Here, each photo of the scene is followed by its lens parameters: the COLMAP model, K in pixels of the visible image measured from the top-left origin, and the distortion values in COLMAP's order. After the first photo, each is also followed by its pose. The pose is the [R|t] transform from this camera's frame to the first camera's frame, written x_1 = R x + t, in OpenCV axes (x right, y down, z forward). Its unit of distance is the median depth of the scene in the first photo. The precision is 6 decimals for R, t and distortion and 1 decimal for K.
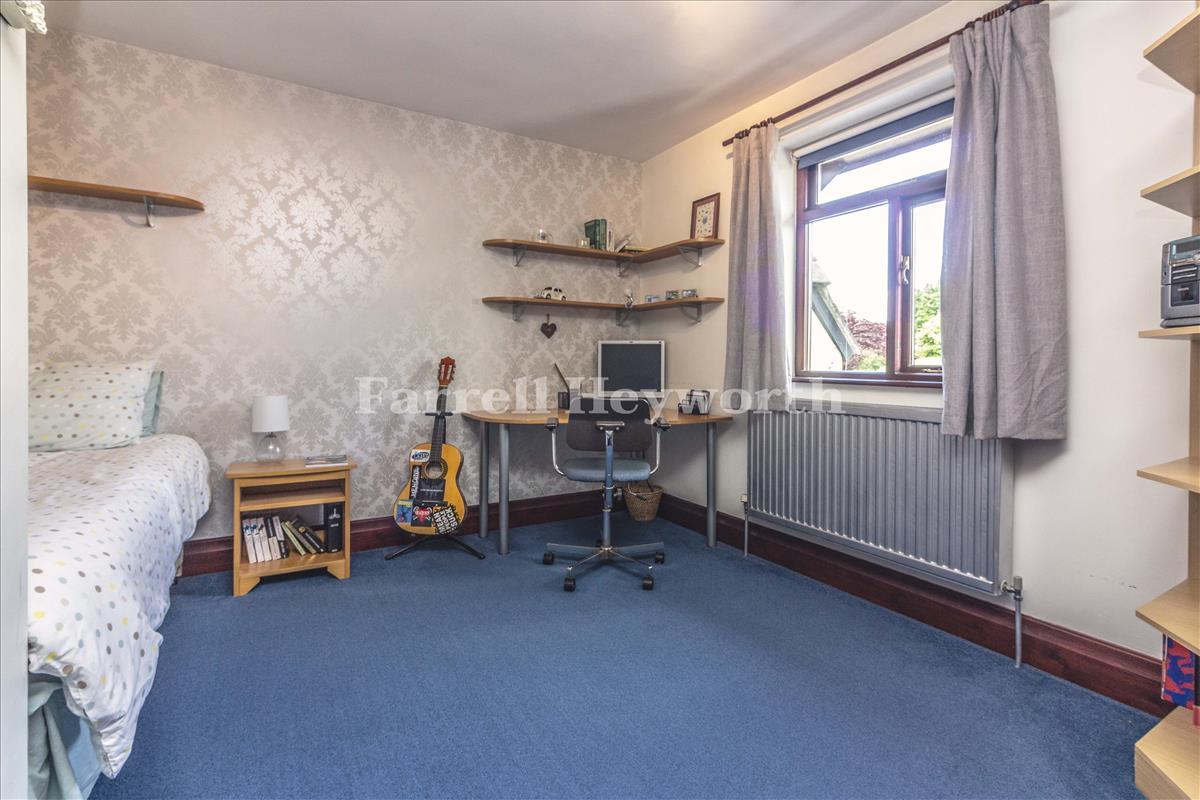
lens RADIAL K [[547.7, 0, 594.9], [0, 547.7, 374.6], [0, 0, 1]] dist [-0.003799, 0.000176]
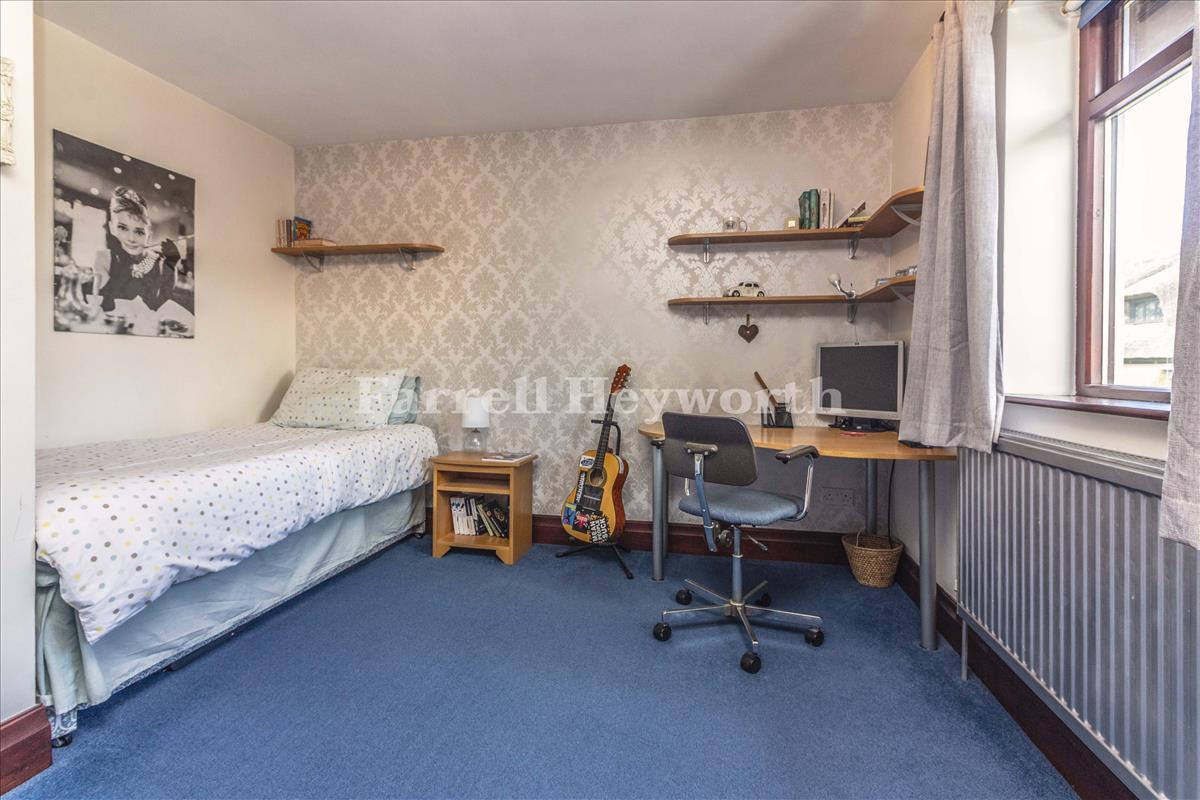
lens RADIAL K [[564.5, 0, 599.4], [0, 564.5, 374.9], [0, 0, 1]] dist [0.005103, 0.000149]
pose [[0.745864, 0.006364, -0.666067, 0.402340], [-0.017994, 0.999782, -0.010597, -0.003056], [0.665855, 0.019889, 0.745816, 0.235395]]
